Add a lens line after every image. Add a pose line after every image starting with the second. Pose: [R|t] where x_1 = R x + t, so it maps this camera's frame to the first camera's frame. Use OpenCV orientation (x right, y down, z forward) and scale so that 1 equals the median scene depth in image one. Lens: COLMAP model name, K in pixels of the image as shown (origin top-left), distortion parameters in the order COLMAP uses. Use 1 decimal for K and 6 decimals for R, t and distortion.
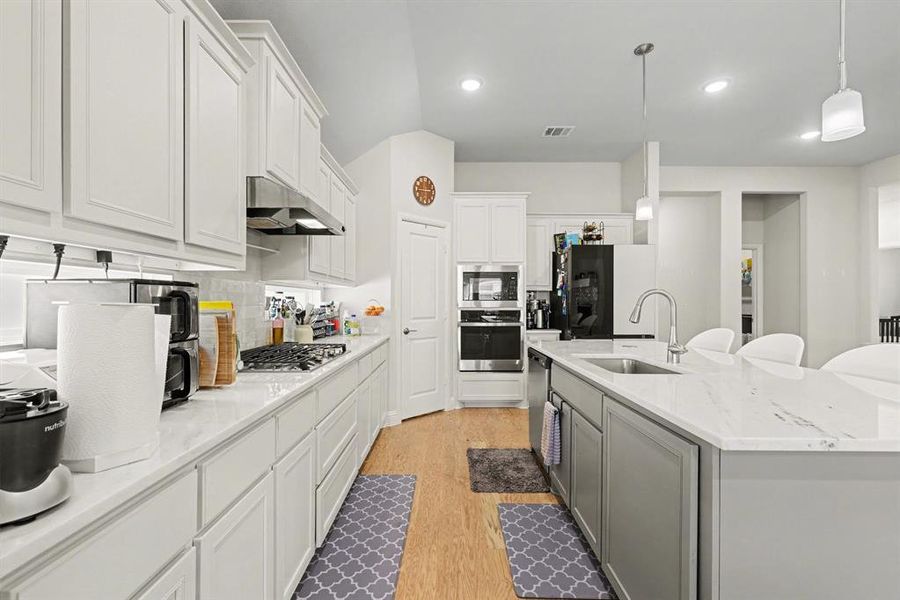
lens RADIAL K [[391.7, 0, 447.8], [0, 391.7, 300.7], [0, 0, 1]] dist [0.000250, 0.000471]
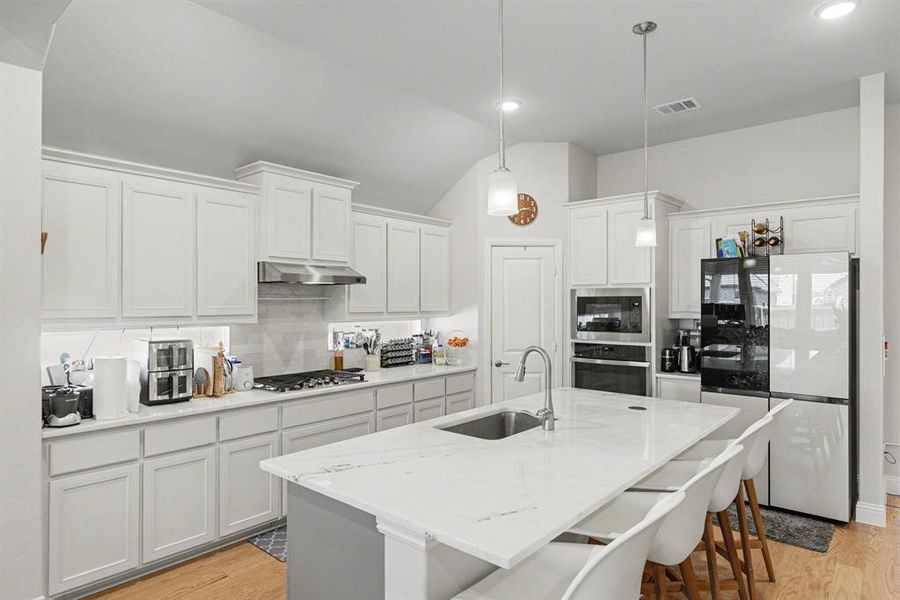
lens RADIAL K [[523.1, 0, 446.7], [0, 523.1, 302.7], [0, 0, 1]] dist [0.001547, 0.001478]
pose [[0.758683, -0.002350, -0.651456, 0.596500], [0.003983, 0.999992, 0.001030, -0.067524], [0.651448, -0.003376, 0.758686, -0.031094]]
